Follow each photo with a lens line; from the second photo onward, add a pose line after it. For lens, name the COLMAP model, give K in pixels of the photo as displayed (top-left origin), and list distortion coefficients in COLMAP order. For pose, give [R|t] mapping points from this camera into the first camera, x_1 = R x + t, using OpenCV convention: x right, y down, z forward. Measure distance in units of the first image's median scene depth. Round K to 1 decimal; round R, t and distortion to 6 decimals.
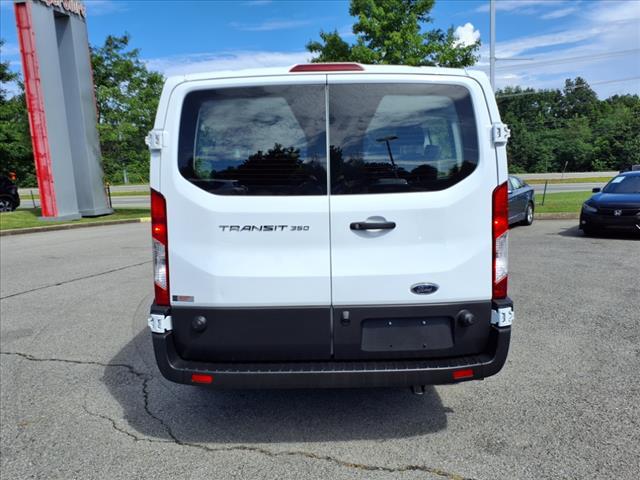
lens RADIAL K [[521.1, 0, 319.7], [0, 521.1, 239.8], [0, 0, 1]] dist [0.014562, -0.012844]
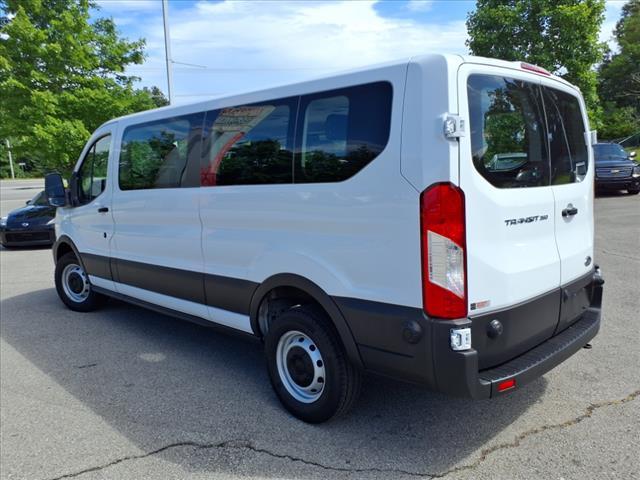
lens RADIAL K [[521.1, 0, 320.3], [0, 521.1, 239.5], [0, 0, 1]] dist [0.014562, -0.012844]
pose [[0.706783, -0.088566, 0.701864, -1.068126], [0.094030, 0.995090, 0.030878, -0.052284], [-0.701153, 0.044173, 0.711641, 0.544690]]
